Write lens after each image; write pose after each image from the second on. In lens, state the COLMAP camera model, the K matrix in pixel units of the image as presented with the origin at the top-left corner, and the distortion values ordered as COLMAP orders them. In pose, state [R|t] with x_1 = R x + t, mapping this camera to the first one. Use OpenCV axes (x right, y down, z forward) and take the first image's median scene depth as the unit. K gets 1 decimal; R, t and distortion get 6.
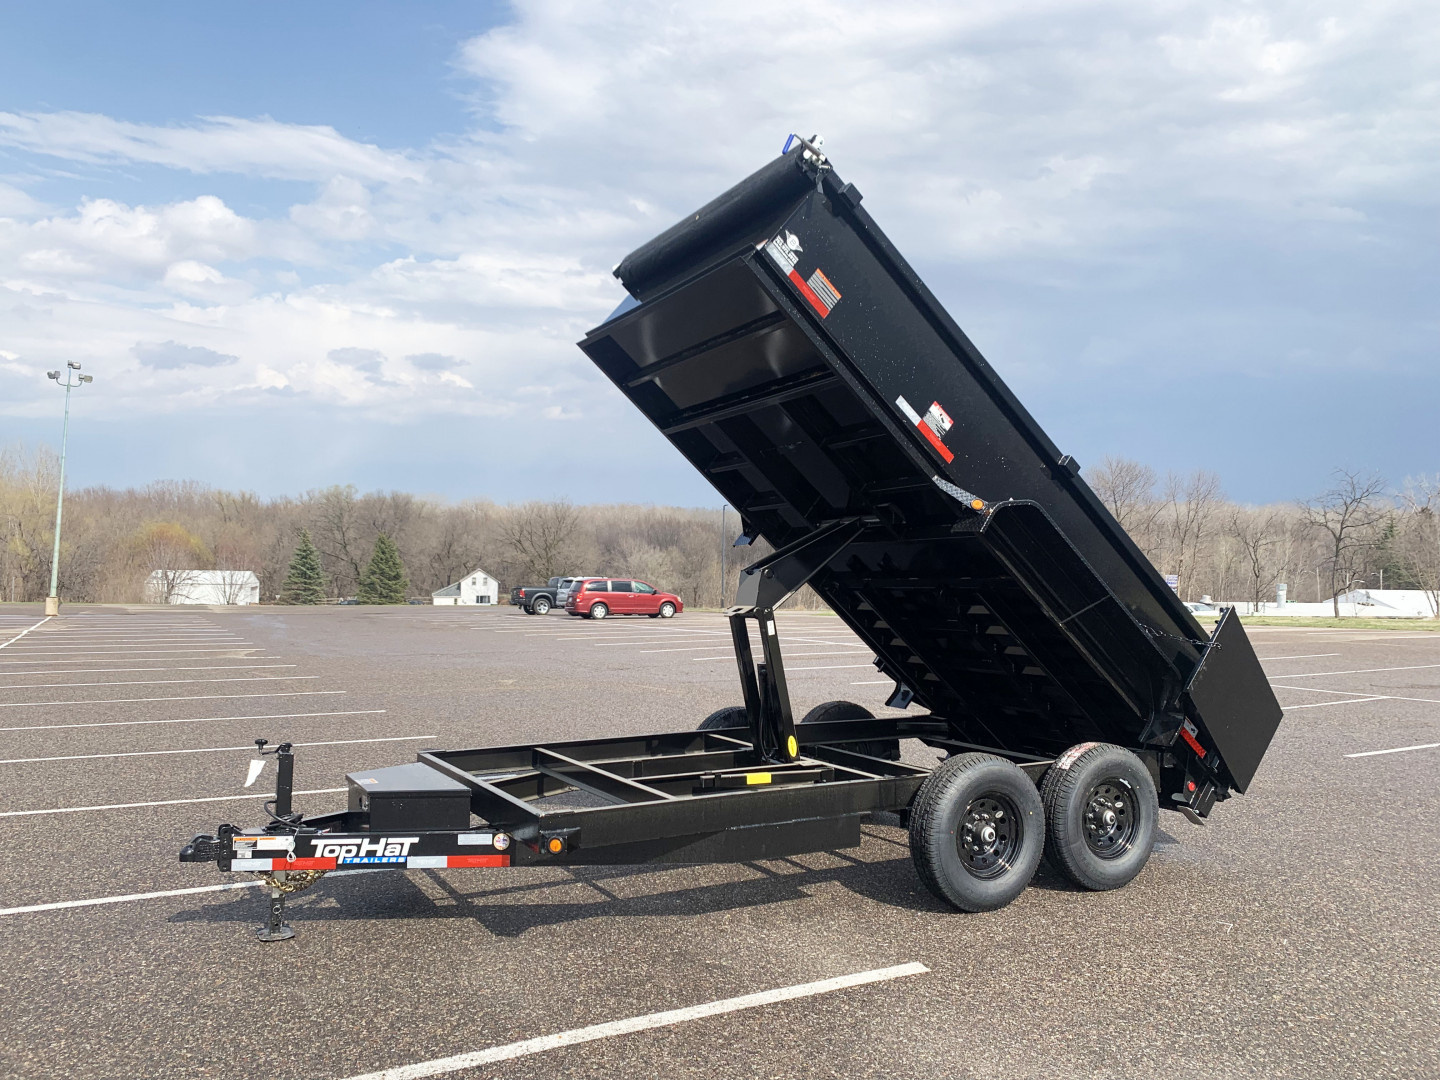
lens RADIAL K [[1100.9, 0, 720.6], [0, 1100.9, 520.3], [0, 0, 1]] dist [0.024732, -0.027807]
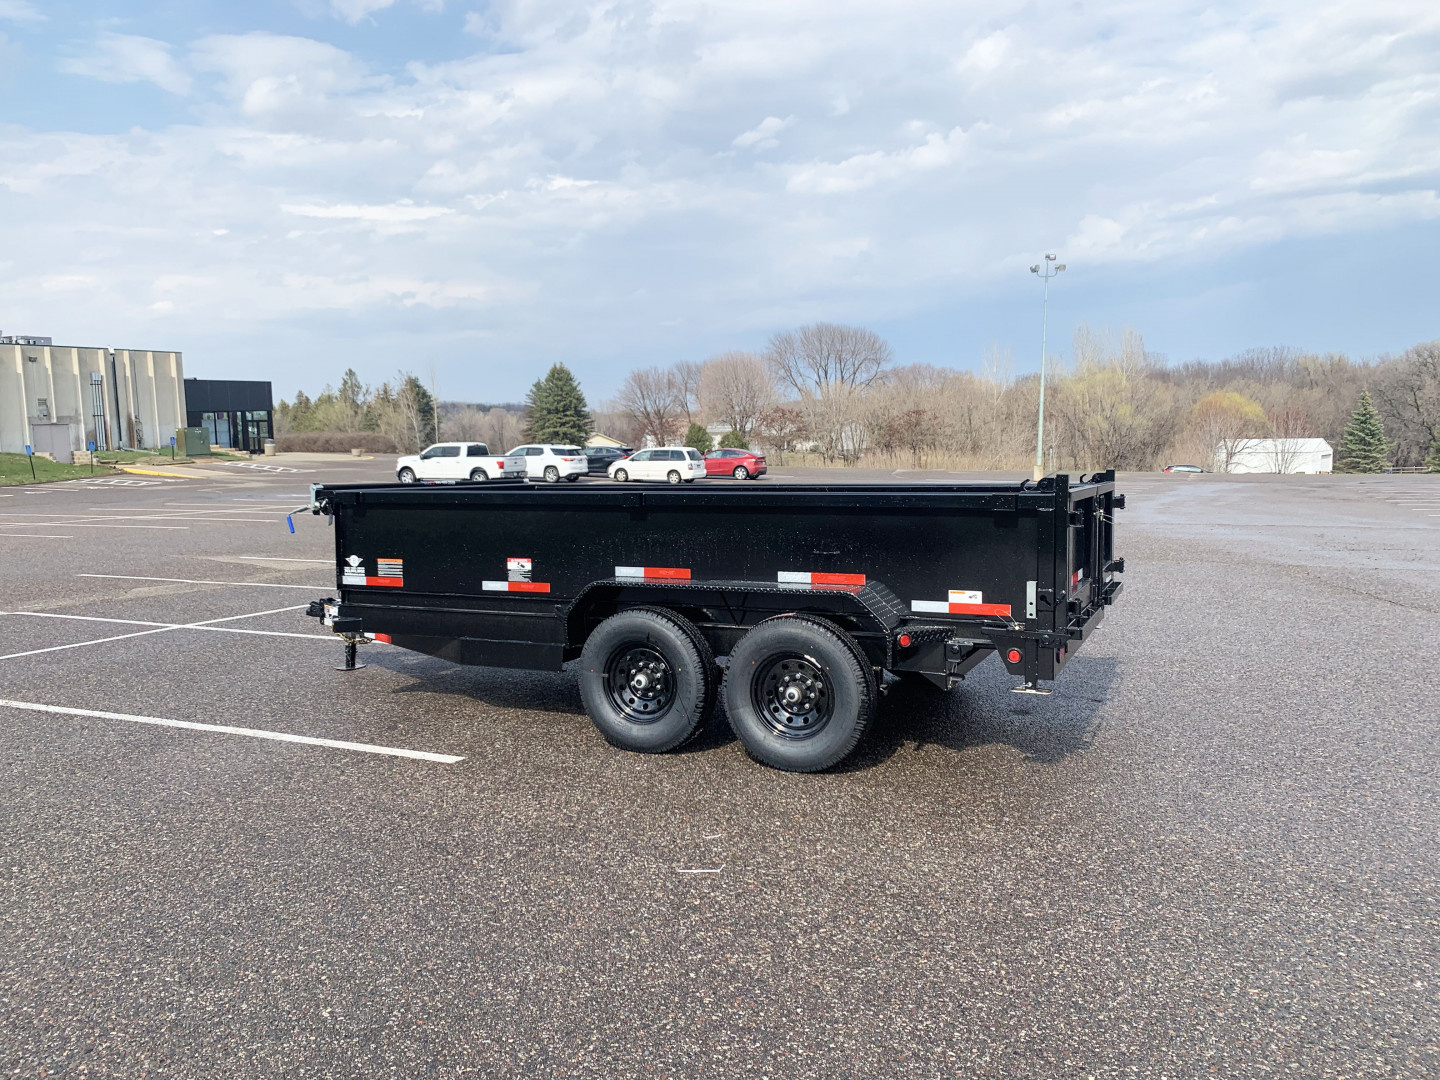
lens RADIAL K [[1100.9, 0, 714.3], [0, 1100.9, 540.7], [0, 0, 1]] dist [0.024732, -0.027807]
pose [[0.586995, 0.049406, -0.808081, 1.119160], [0.060741, 0.992635, 0.104813, 0.046468], [0.807308, -0.110609, 0.579671, 0.470412]]
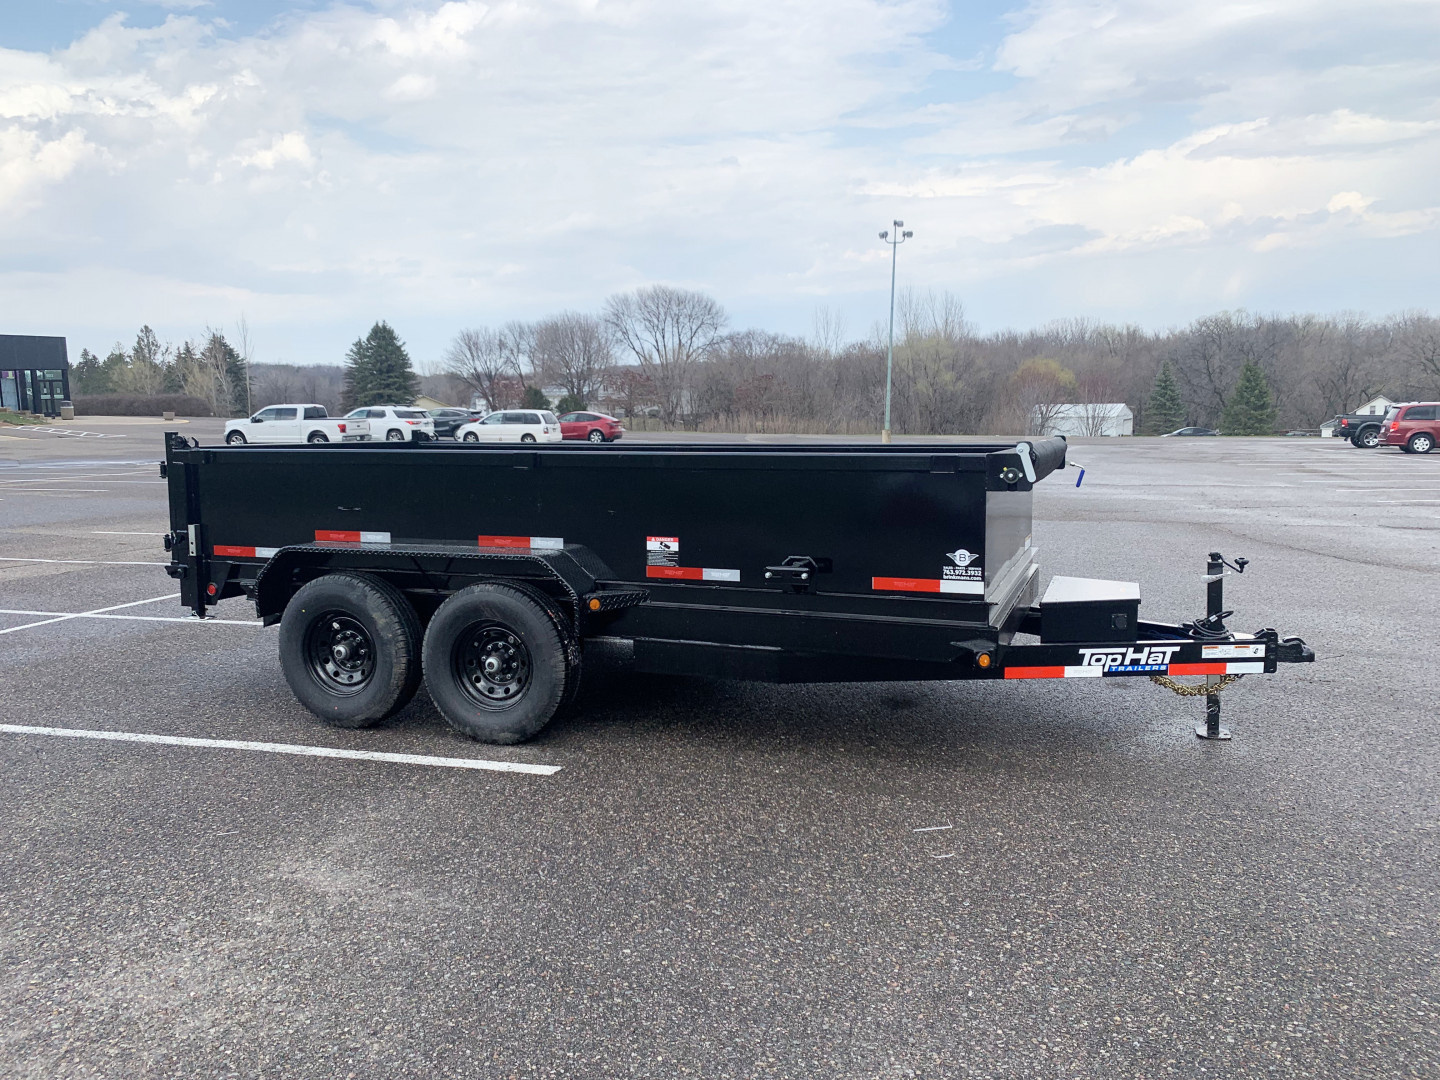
lens RADIAL K [[1100.9, 0, 720.2], [0, 1100.9, 538.3], [0, 0, 1]] dist [0.024732, -0.027807]
pose [[0.710072, 0.062166, -0.701380, 0.842994], [0.055466, 0.988062, 0.143729, 0.045892], [0.701941, -0.140960, 0.698146, 0.364264]]
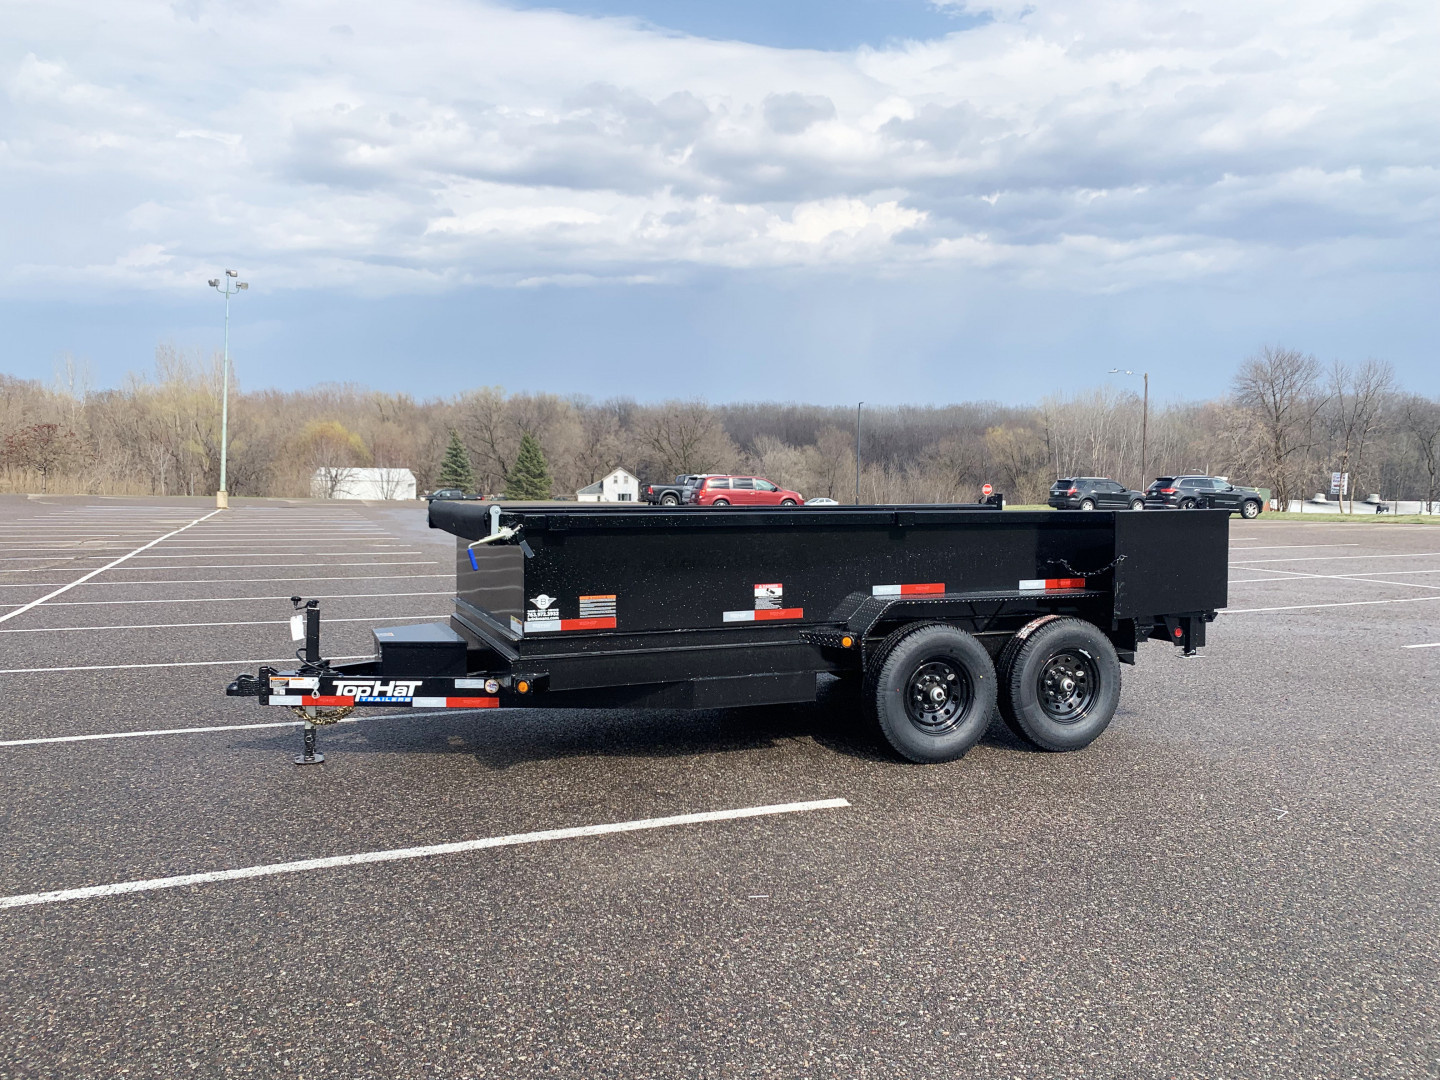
lens RADIAL K [[1100.9, 0, 724.6], [0, 1100.9, 514.0], [0, 0, 1]] dist [0.024732, -0.027807]
pose [[0.992104, 0.004830, -0.125323, 0.169744], [0.005993, 0.996291, 0.085840, 0.013210], [0.125272, -0.085914, 0.988396, -0.081944]]
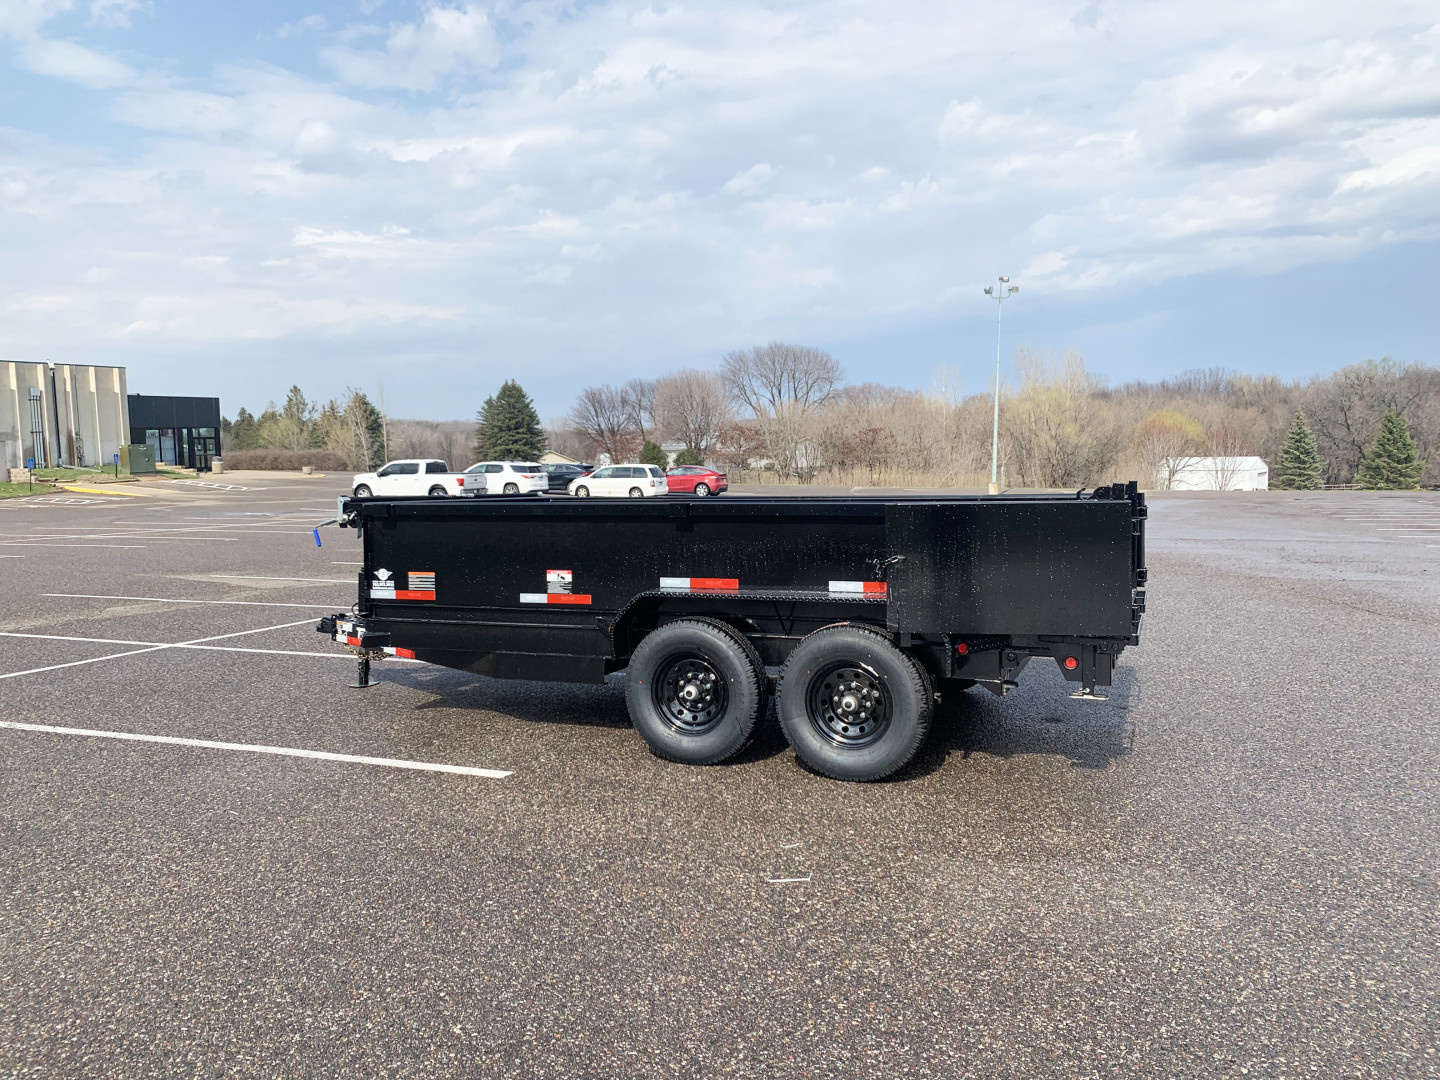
lens RADIAL K [[1100.9, 0, 727.6], [0, 1100.9, 537.7], [0, 0, 1]] dist [0.024732, -0.027807]
pose [[0.632159, 0.031732, -0.774188, 1.063003], [0.059490, 0.994224, 0.089326, 0.047938], [0.772551, -0.102525, 0.626620, 0.395384]]
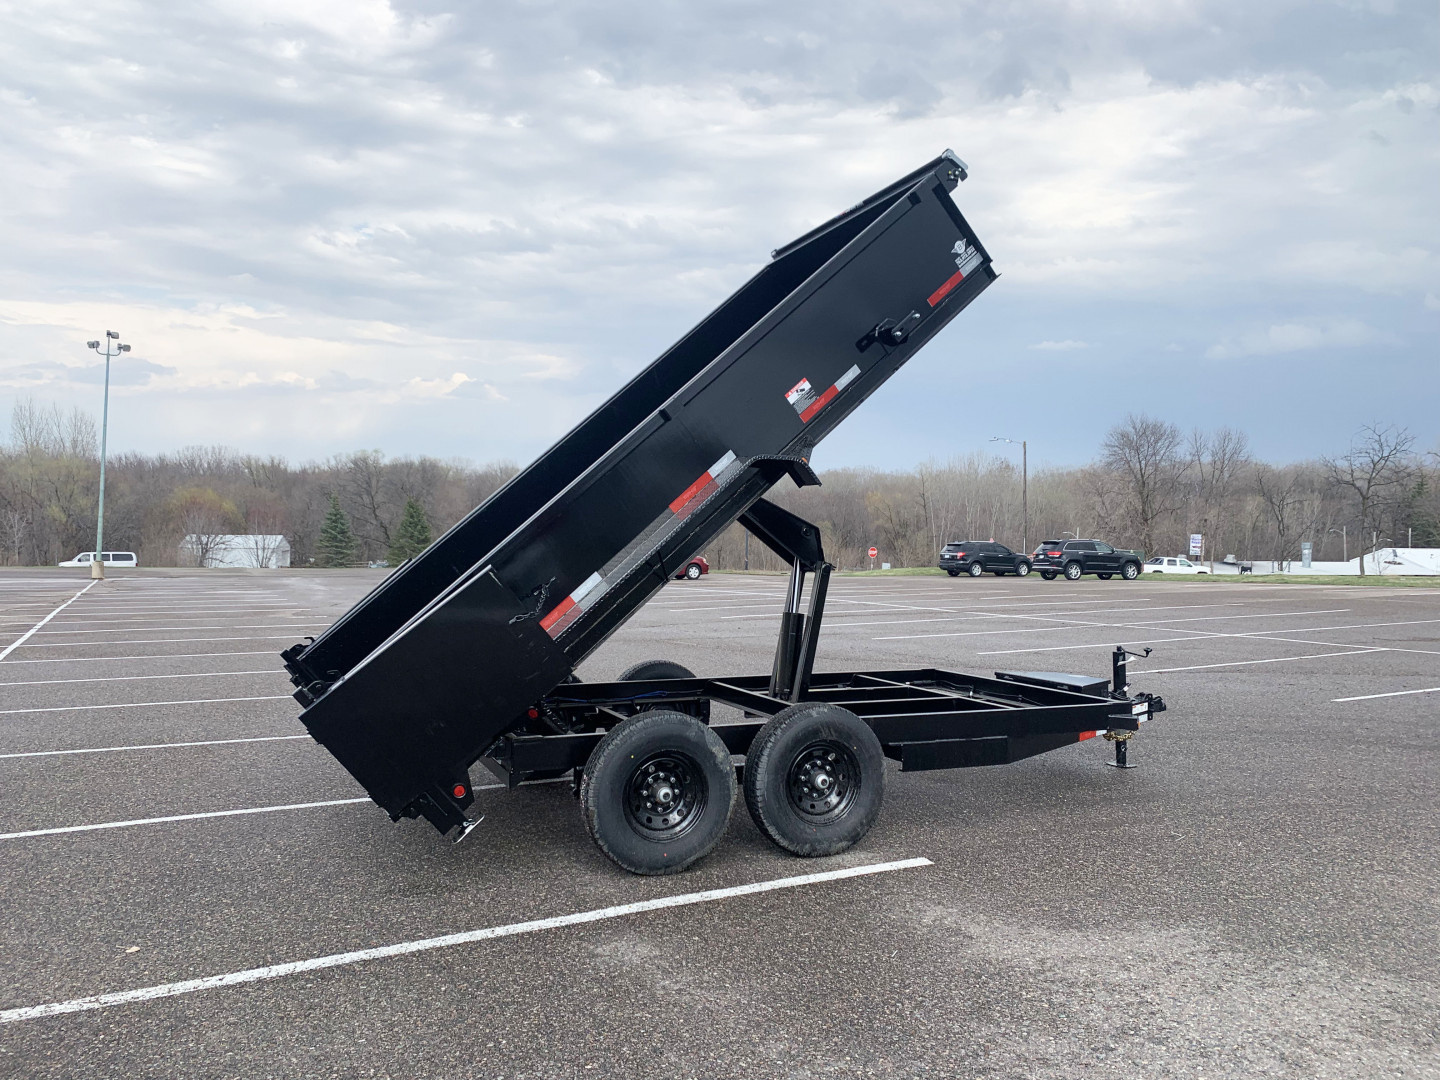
lens RADIAL K [[1100.9, 0, 721.1], [0, 1100.9, 524.3], [0, 0, 1]] dist [0.024732, -0.027807]
pose [[0.999770, -0.005232, -0.020818, -0.011116], [0.006017, 0.999266, 0.037837, -0.003918], [0.020604, -0.037954, 0.999067, -0.152736]]
